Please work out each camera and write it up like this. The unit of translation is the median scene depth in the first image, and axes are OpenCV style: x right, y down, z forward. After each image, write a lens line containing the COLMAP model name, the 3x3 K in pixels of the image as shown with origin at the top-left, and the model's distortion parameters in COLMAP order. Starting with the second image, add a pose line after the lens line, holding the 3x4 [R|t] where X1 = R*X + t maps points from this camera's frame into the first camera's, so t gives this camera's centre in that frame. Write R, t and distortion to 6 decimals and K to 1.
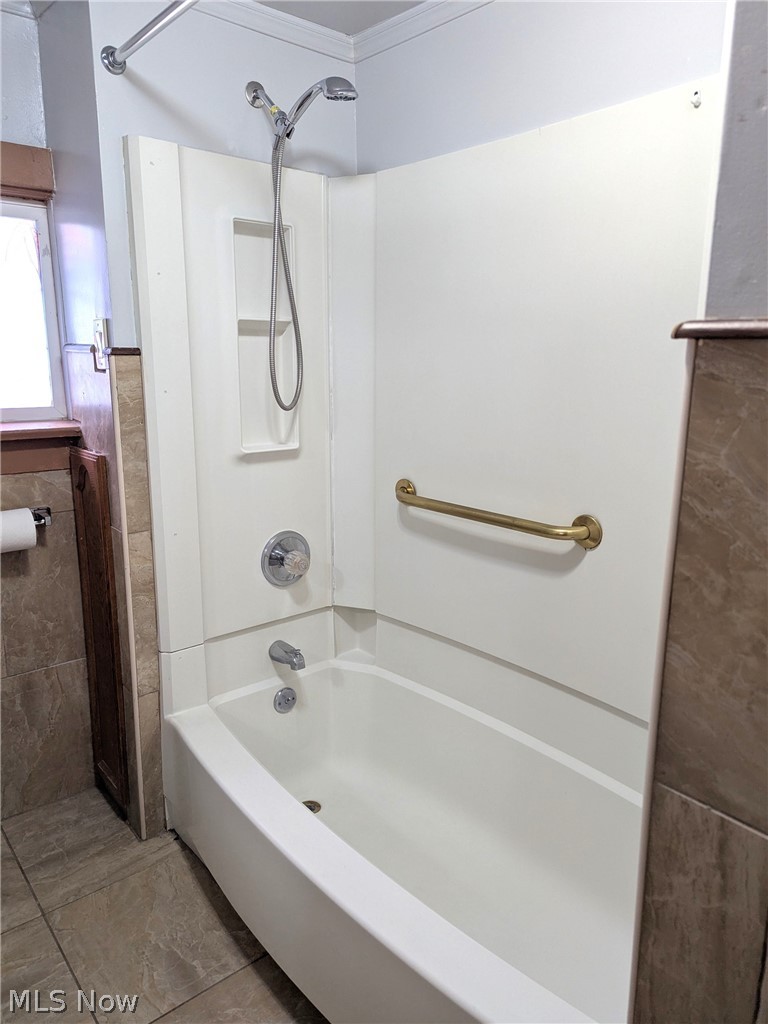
lens RADIAL K [[728.7, 0, 386.1], [0, 728.7, 513.5], [0, 0, 1]] dist [0.063896, -0.055864]
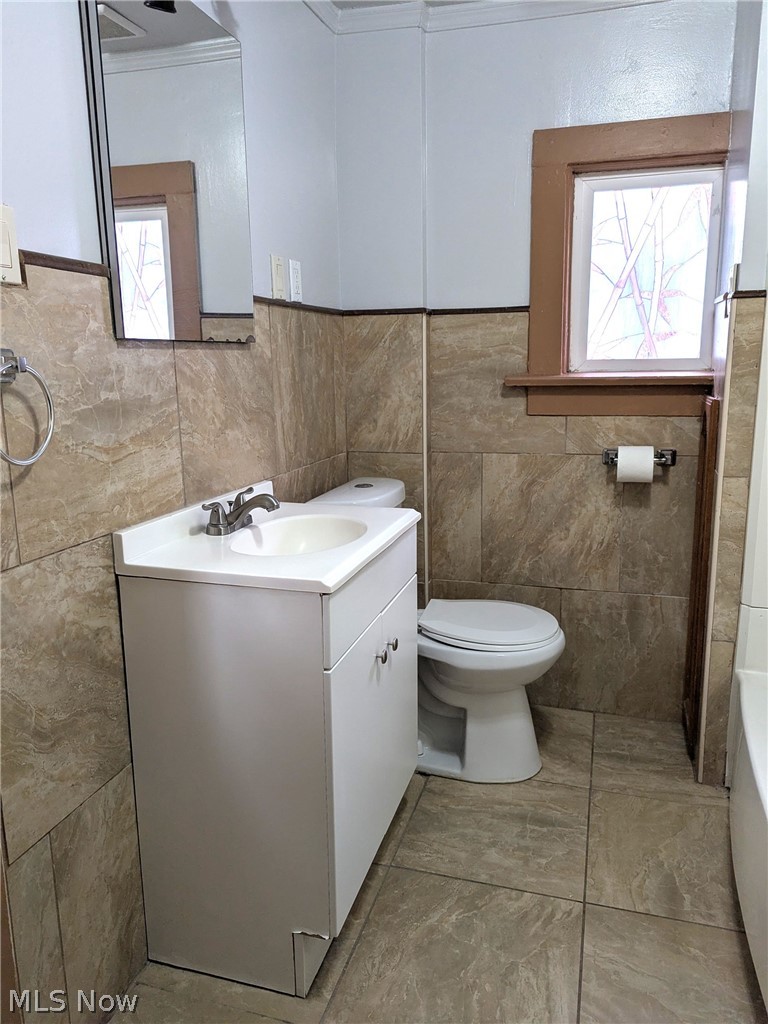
lens RADIAL K [[728.7, 0, 392.2], [0, 728.7, 505.1], [0, 0, 1]] dist [0.063896, -0.055864]
pose [[0.557026, 0.153823, -0.816126, 0.218524], [-0.158634, 0.984311, 0.077251, 0.056849], [0.815204, 0.086435, 0.572688, 0.041271]]
